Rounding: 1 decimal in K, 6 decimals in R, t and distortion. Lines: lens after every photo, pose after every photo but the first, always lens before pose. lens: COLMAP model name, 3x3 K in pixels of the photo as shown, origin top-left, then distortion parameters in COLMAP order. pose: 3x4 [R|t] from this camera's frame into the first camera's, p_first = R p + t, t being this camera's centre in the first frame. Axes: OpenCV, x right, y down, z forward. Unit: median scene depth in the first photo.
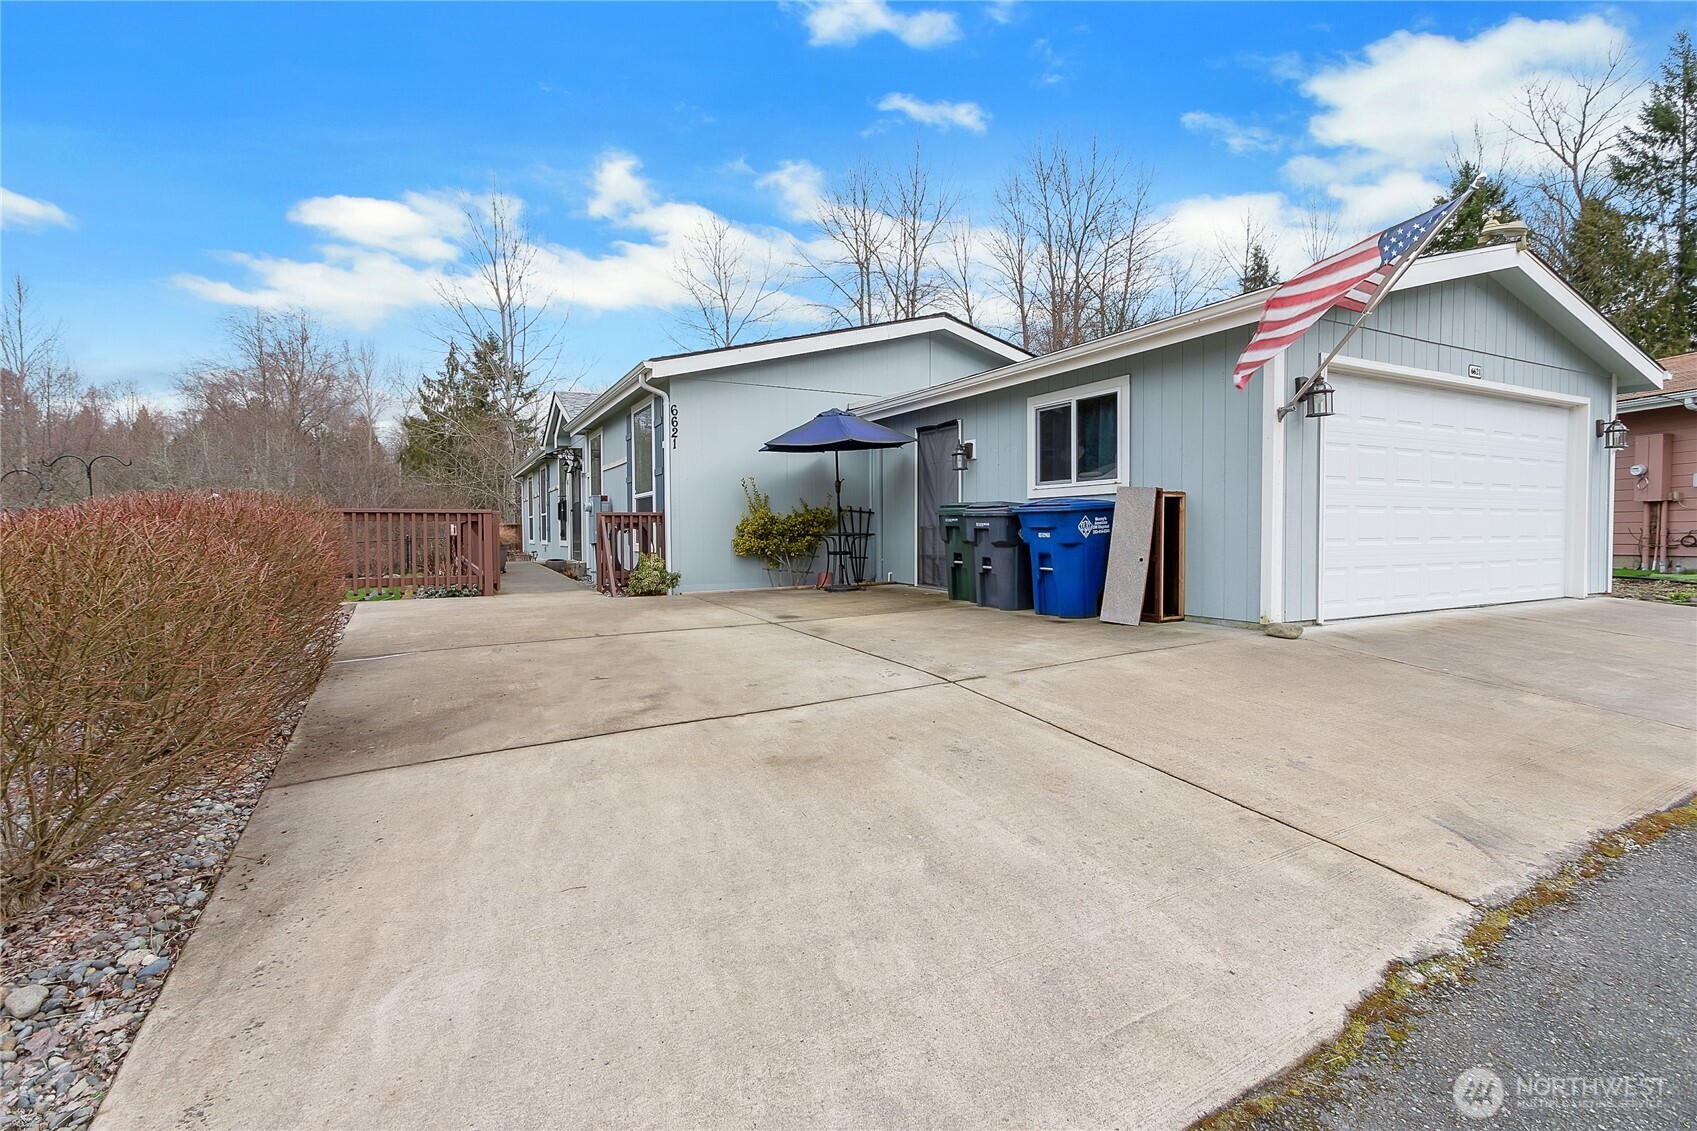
lens RADIAL K [[768.8, 0, 839.8], [0, 768.8, 548.9], [0, 0, 1]] dist [0.000485, 0.000032]
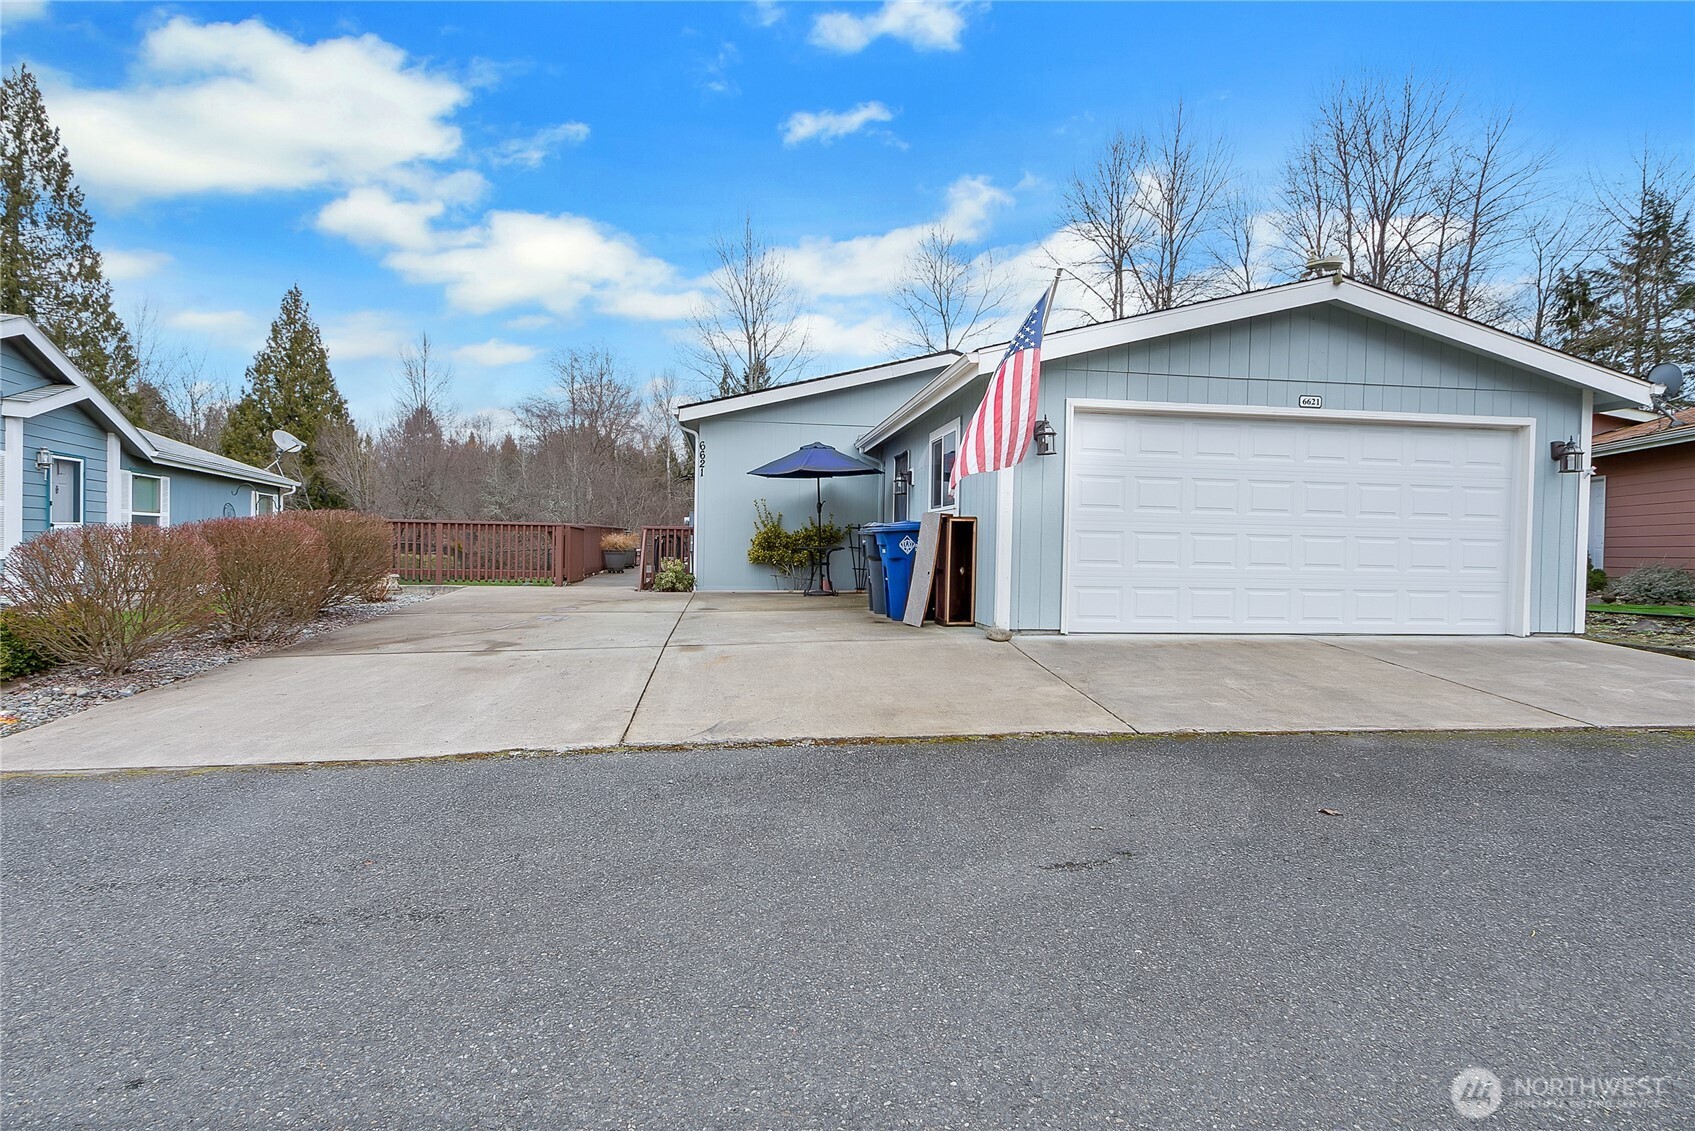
lens RADIAL K [[801.3, 0, 847.5], [0, 801.3, 565.5], [0, 0, 1]] dist [0.003397, 0.000664]
pose [[0.941505, 0.031975, -0.335480, 0.443344], [-0.031603, 0.999479, 0.006569, -0.001189], [0.335515, 0.004418, 0.942024, -0.148636]]
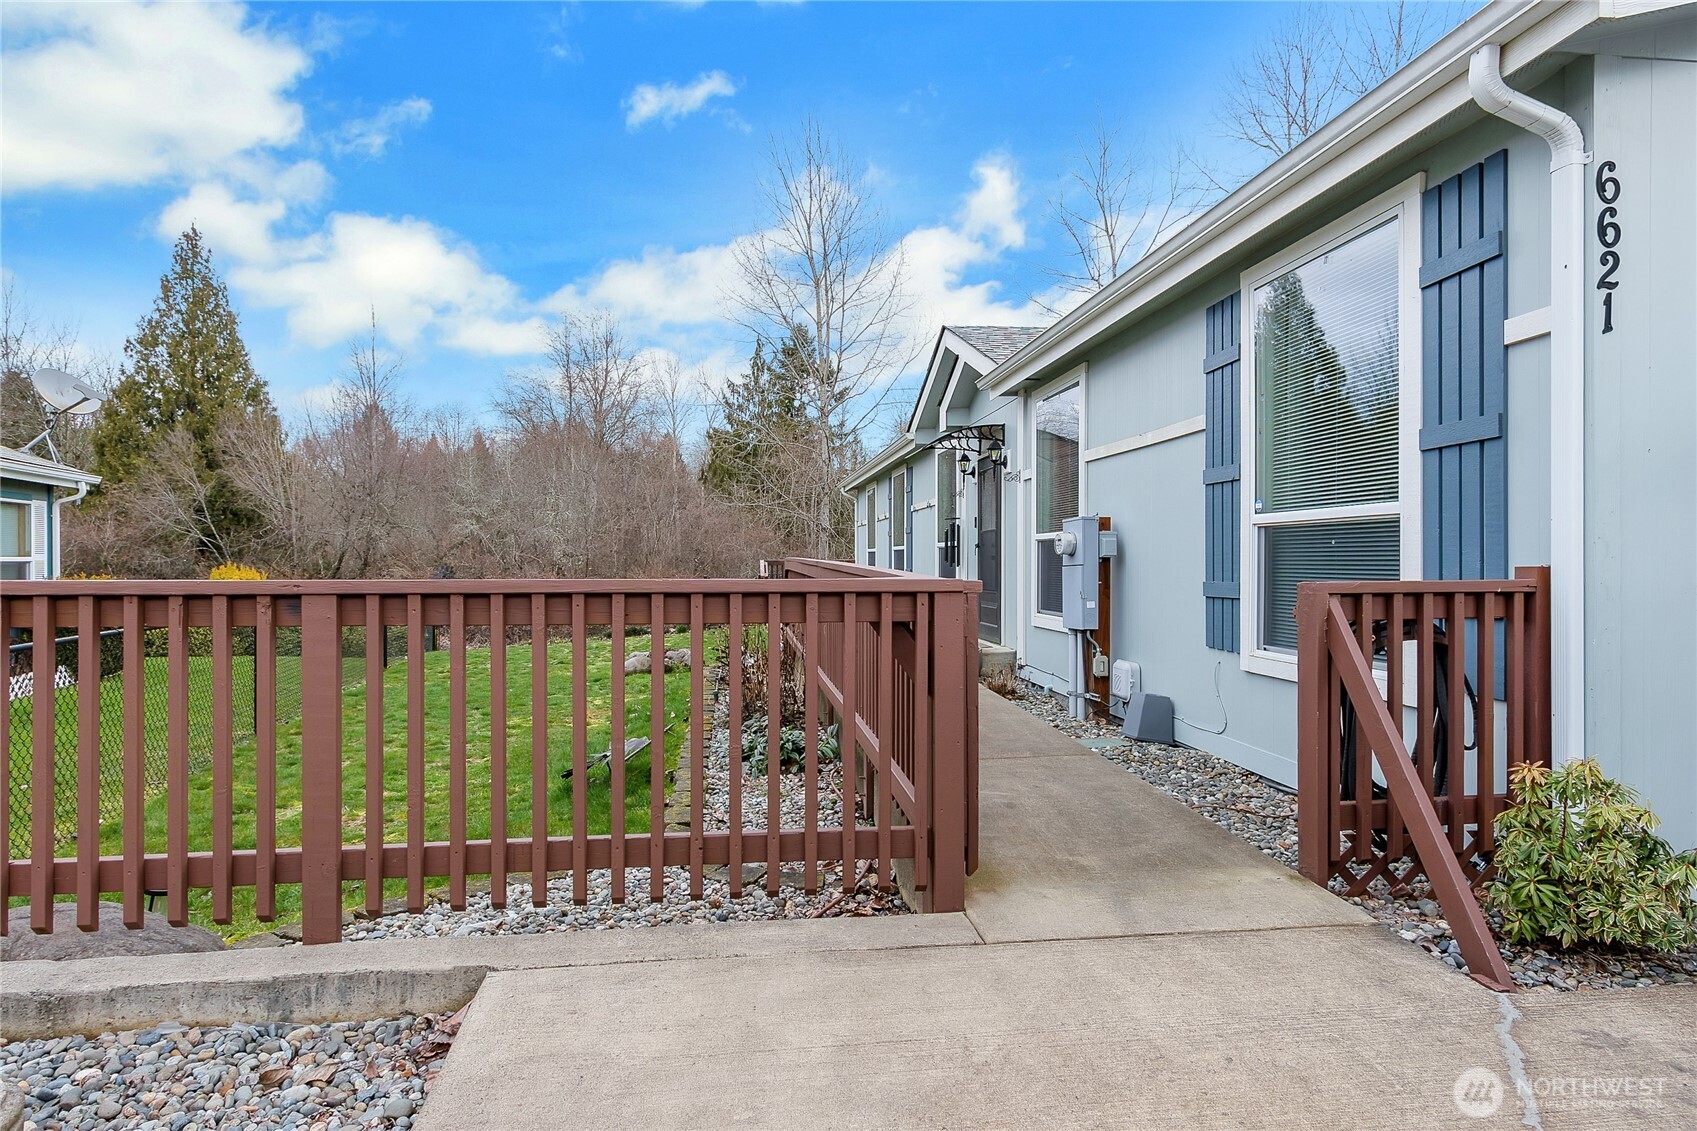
lens RADIAL K [[932.8, 0, 848.5], [0, 932.8, 565.5], [0, 0, 1]] dist [0.024789, 0.000229]
pose [[0.934193, 0.007621, -0.356687, -0.329837], [-0.012663, 0.999850, -0.011802, -0.045342], [0.356544, 0.015542, 0.934149, 0.606497]]
